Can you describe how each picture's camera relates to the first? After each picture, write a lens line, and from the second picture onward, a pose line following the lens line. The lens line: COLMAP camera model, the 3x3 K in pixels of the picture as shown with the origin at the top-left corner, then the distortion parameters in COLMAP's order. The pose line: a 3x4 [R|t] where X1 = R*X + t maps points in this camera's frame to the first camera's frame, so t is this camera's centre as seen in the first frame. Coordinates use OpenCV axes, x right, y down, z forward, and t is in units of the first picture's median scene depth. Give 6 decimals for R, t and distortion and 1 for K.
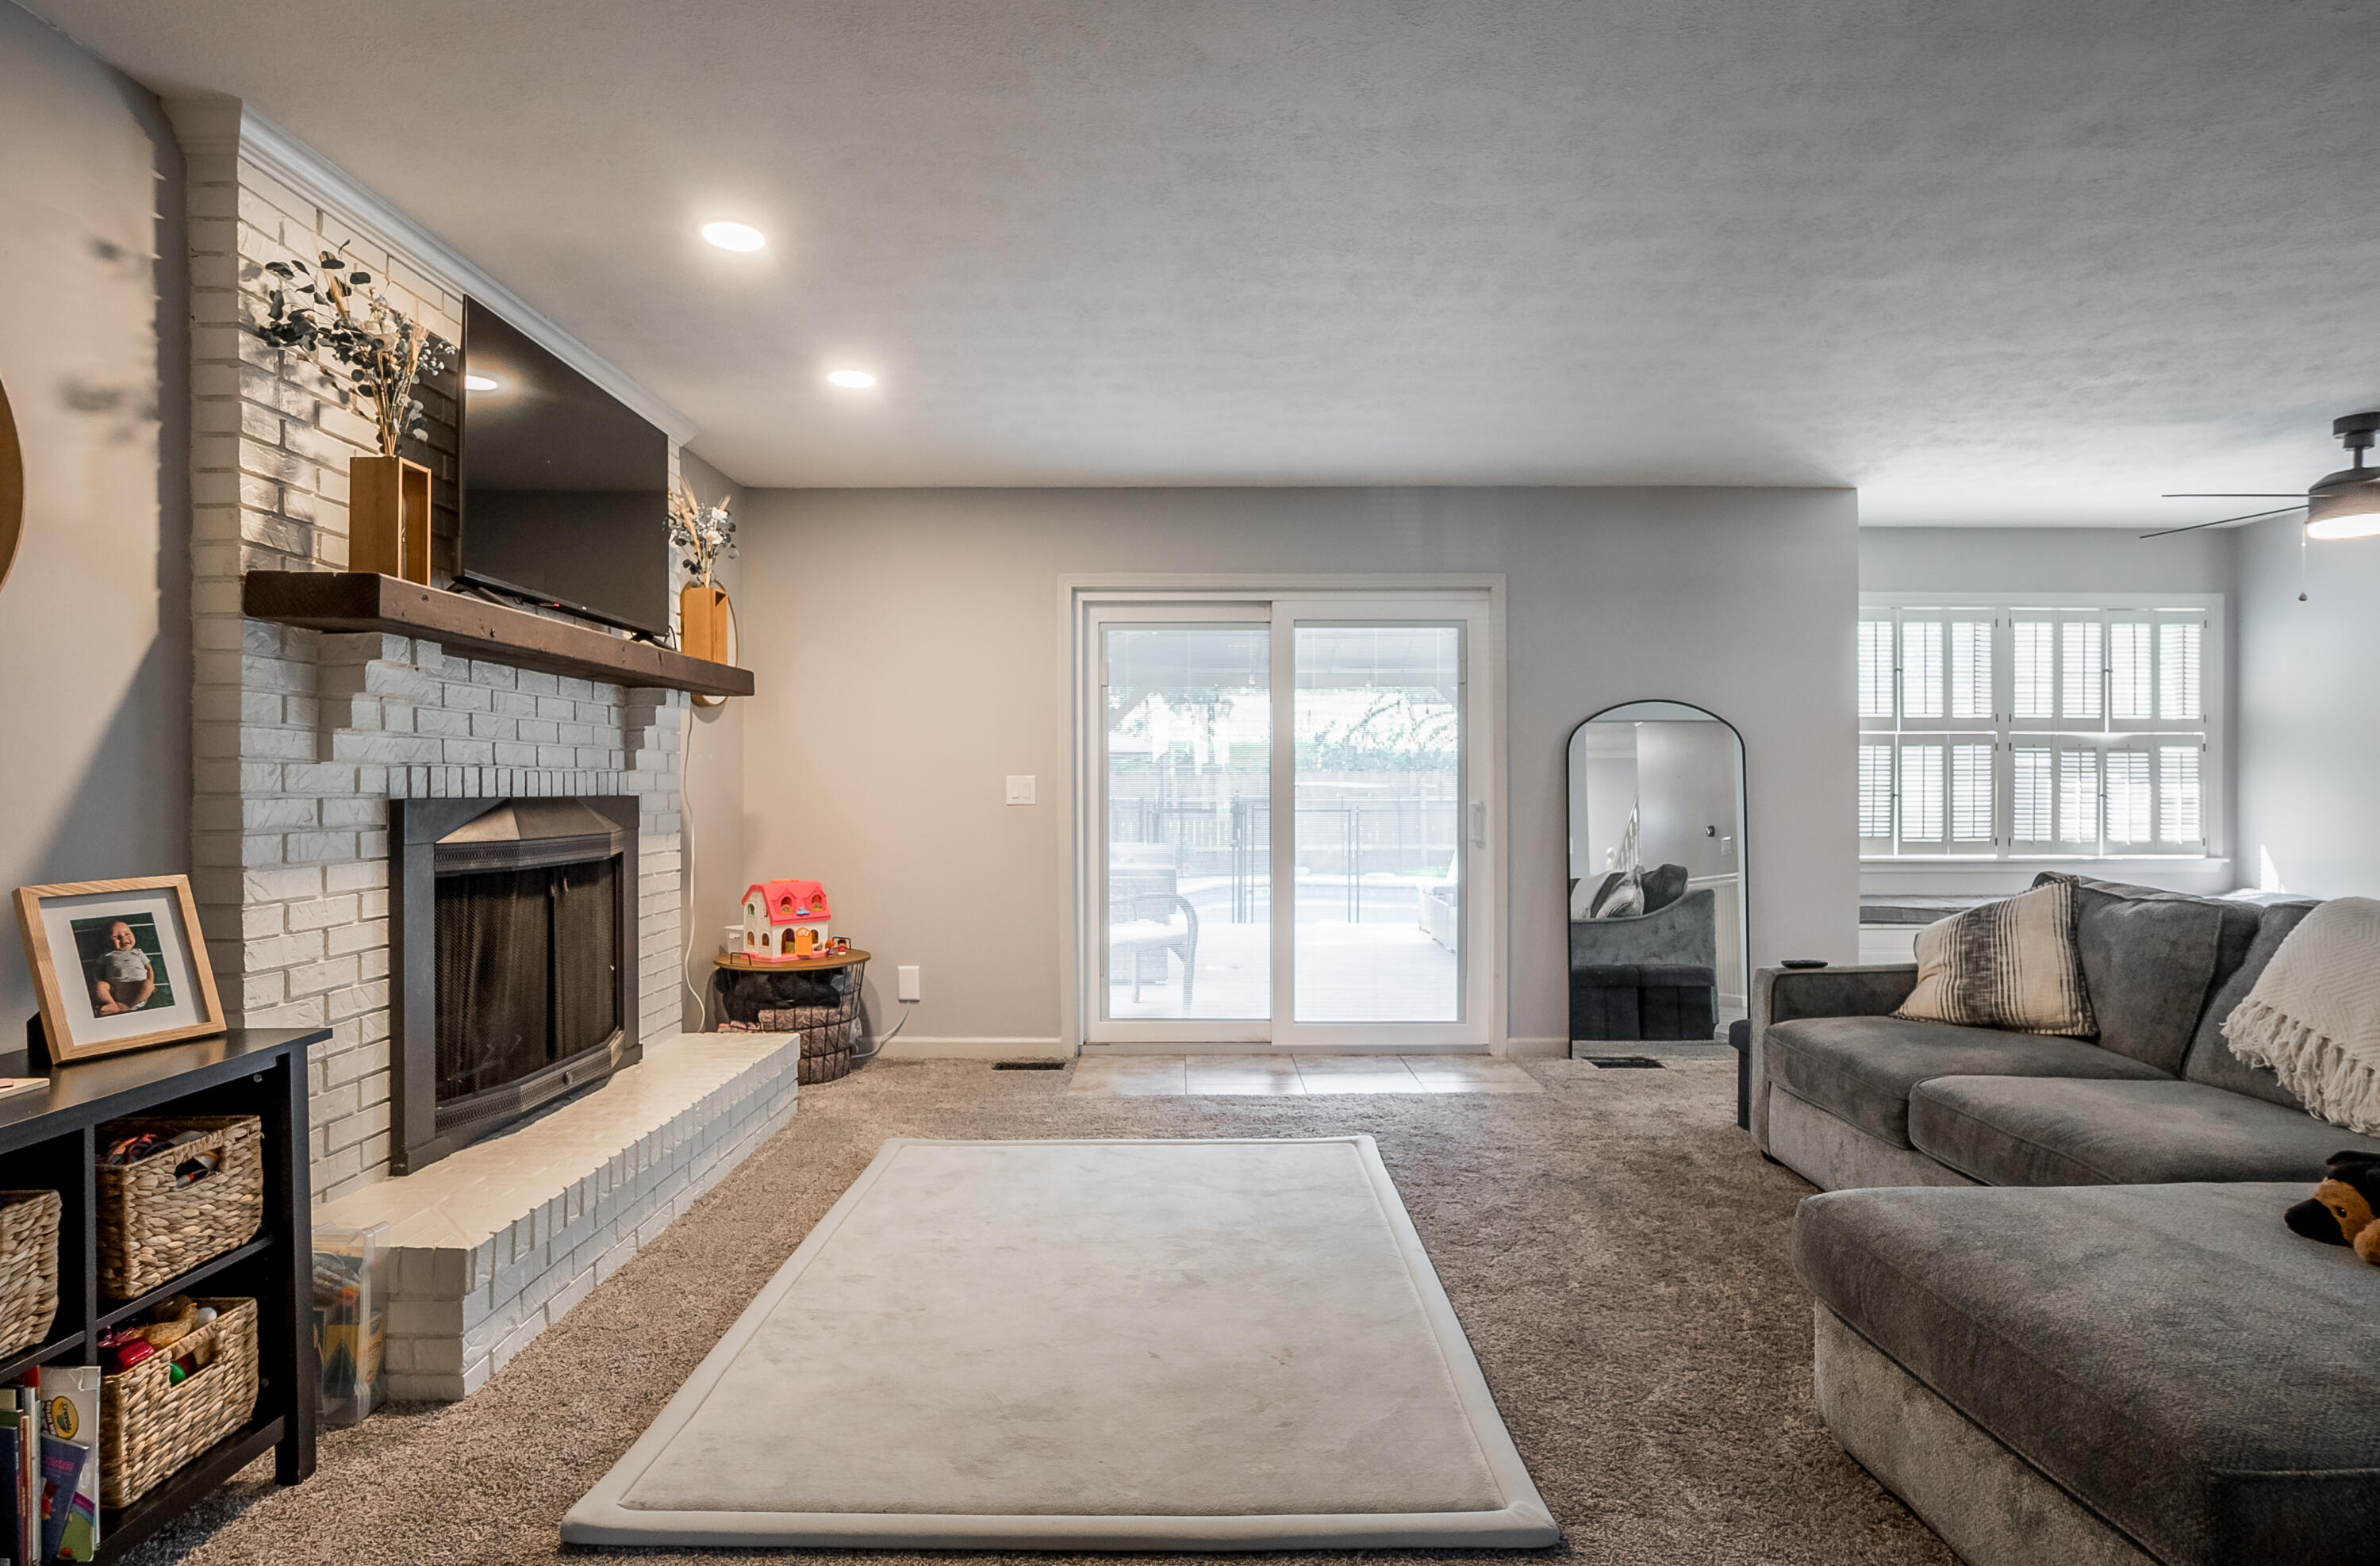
lens RADIAL K [[1213.5, 0, 1206.9], [0, 1213.5, 782.0], [0, 0, 1]] dist [-0.034388, 0.016524]
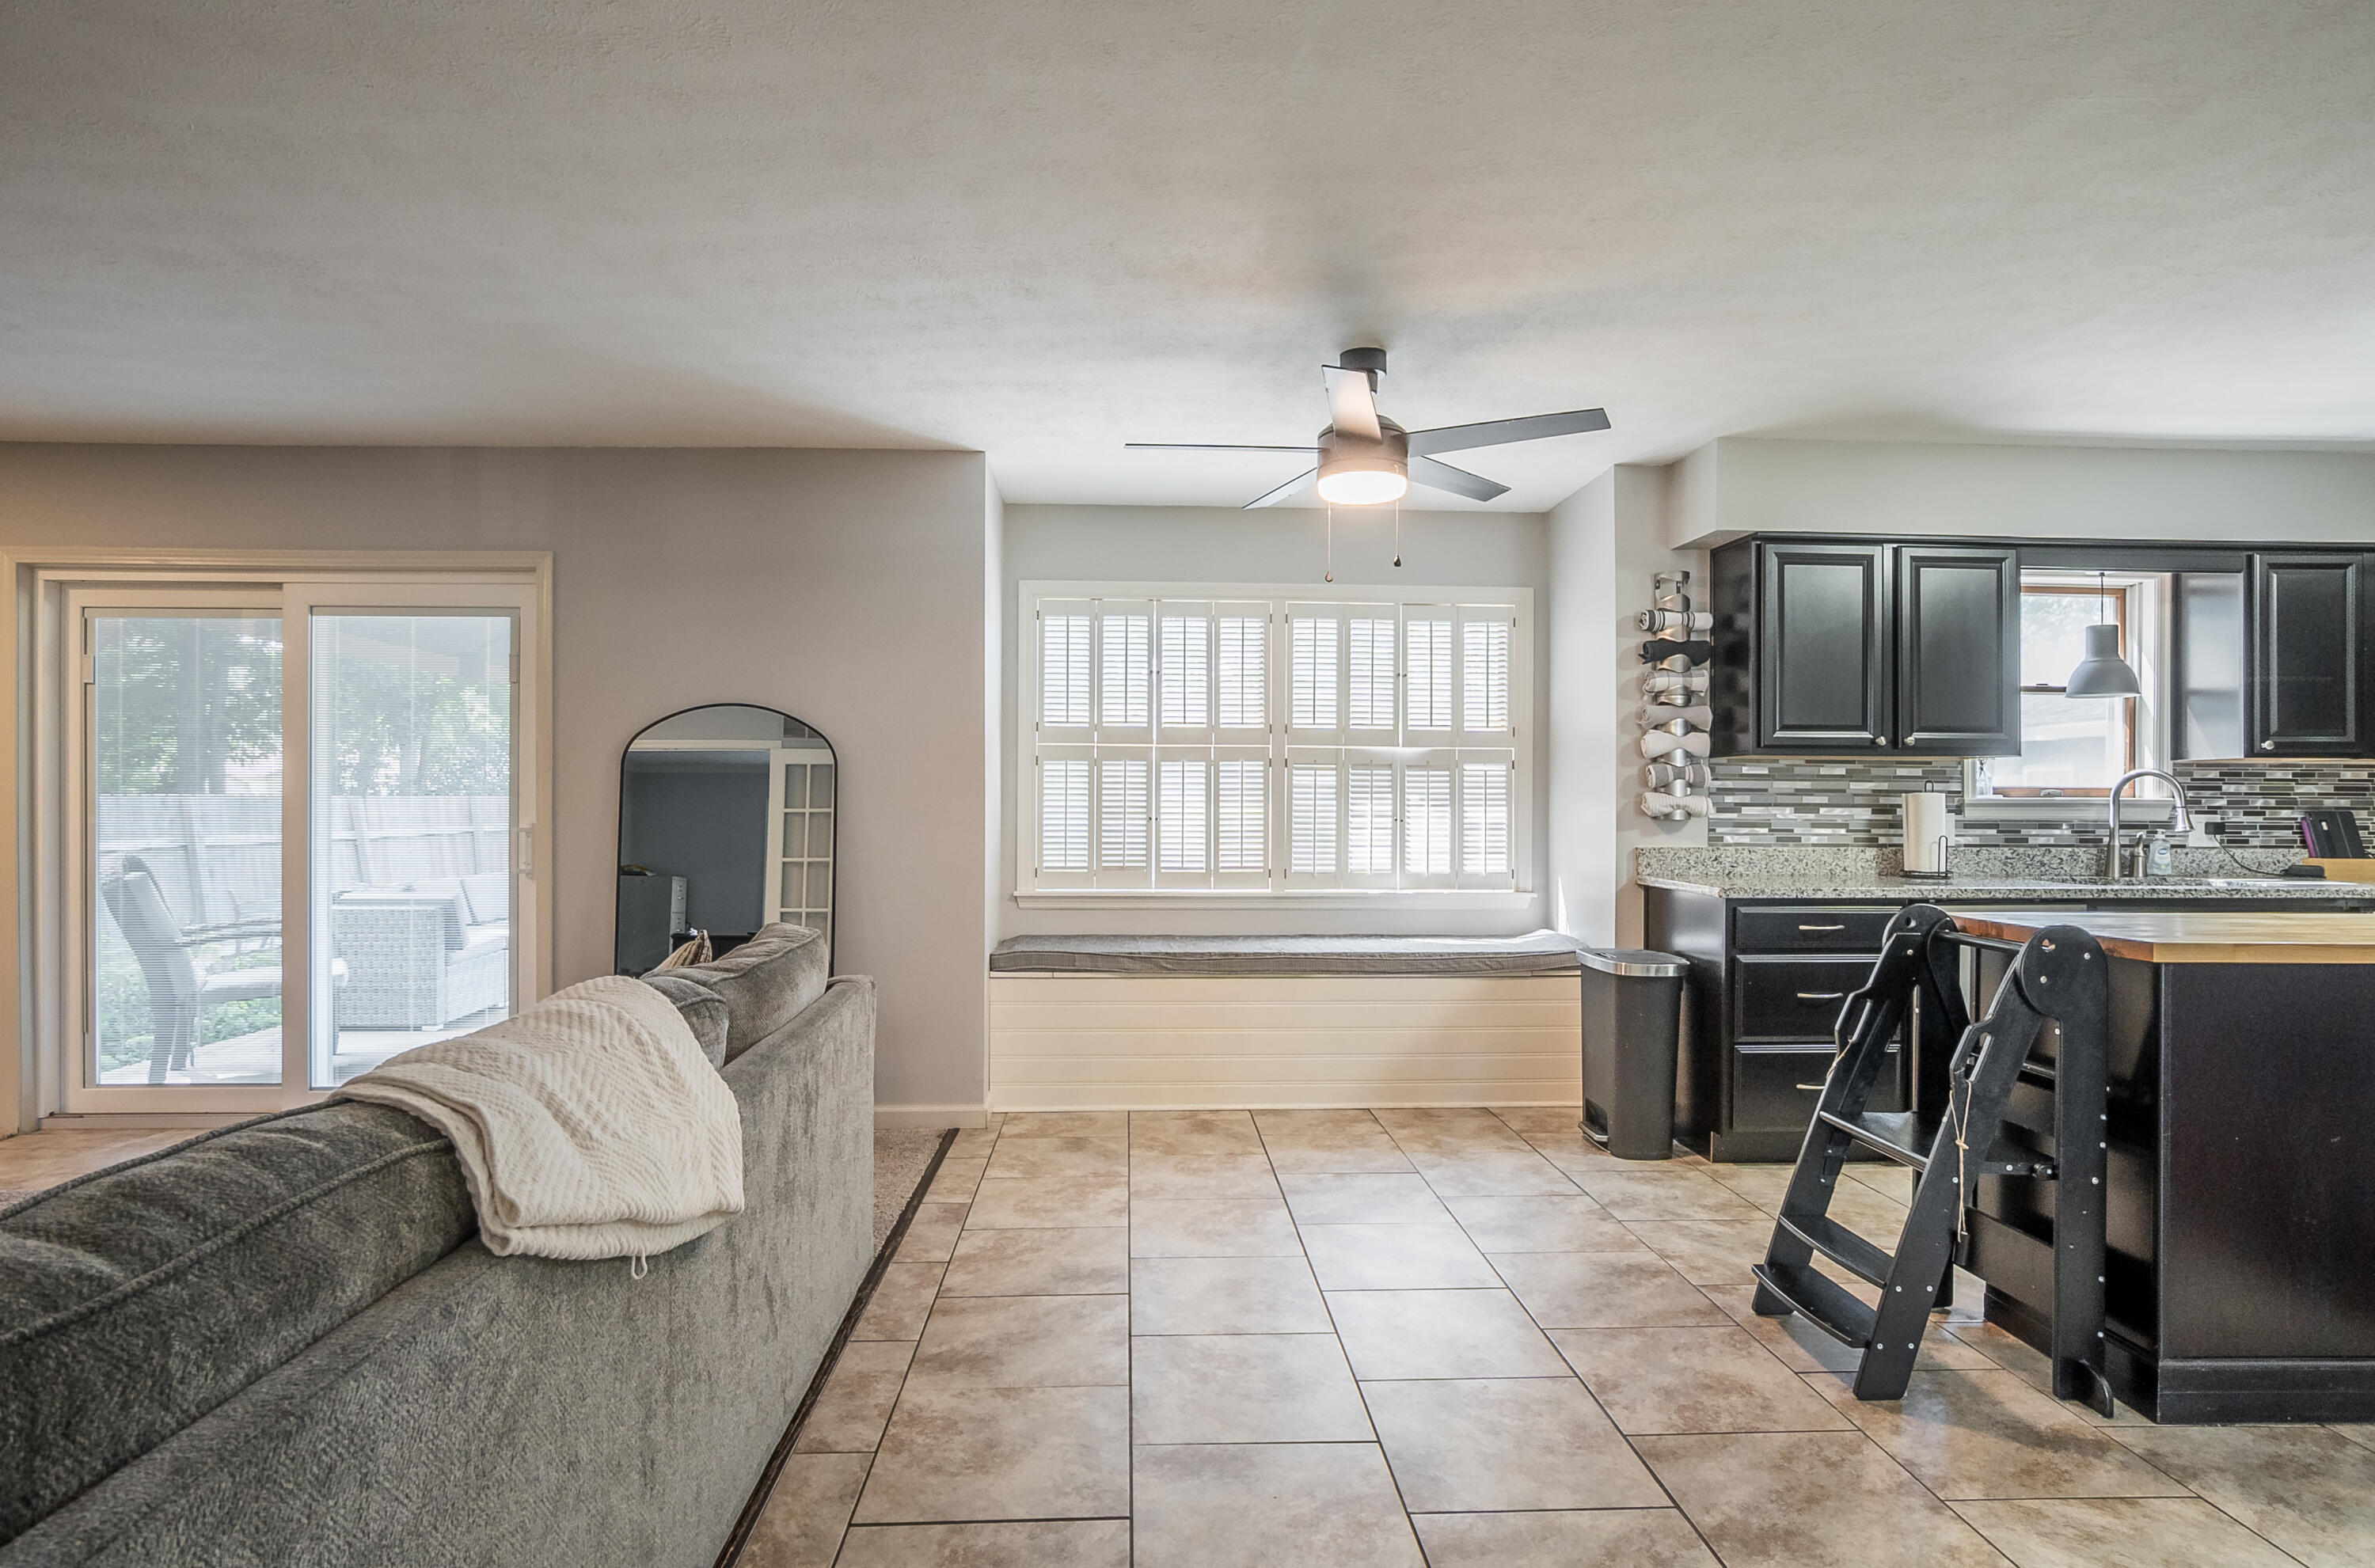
lens RADIAL K [[1210.8, 0, 1205.4], [0, 1210.8, 794.0], [0, 0, 1]] dist [-0.034388, 0.016524]
pose [[0.999220, 0.005197, 0.039138, 0.578767], [-0.005140, 0.999986, -0.001558, -0.005344], [-0.039146, 0.001355, 0.999233, 0.138005]]
